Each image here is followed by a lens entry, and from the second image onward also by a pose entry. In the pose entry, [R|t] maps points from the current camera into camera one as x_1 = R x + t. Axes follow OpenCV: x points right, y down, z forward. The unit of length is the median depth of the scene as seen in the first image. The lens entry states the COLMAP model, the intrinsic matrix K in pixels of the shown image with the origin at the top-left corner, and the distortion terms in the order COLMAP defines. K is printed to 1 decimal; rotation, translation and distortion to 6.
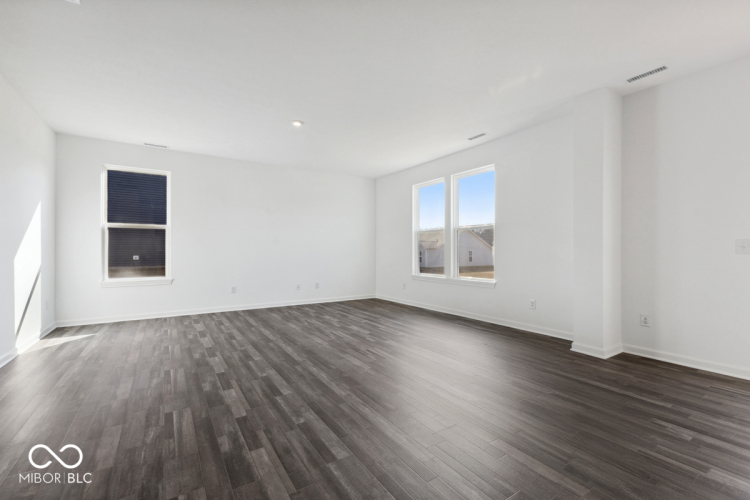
lens RADIAL K [[327.2, 0, 375.6], [0, 327.2, 248.5], [0, 0, 1]] dist [0.003742, 0.000177]
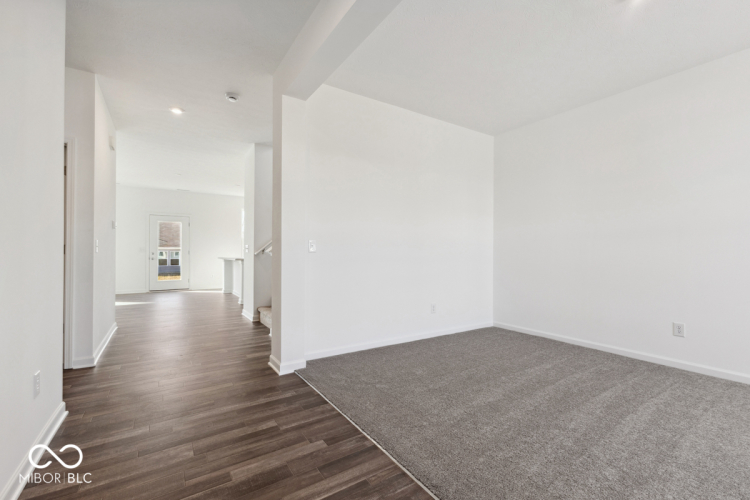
lens RADIAL K [[327.2, 0, 374.2], [0, 327.2, 250.7], [0, 0, 1]] dist [0.003742, 0.000177]
pose [[-0.005772, 0.000061, 0.999983, -1.095575], [-0.005370, 0.999986, -0.000092, 0.008659], [-0.999969, -0.005371, -0.005772, 0.759806]]
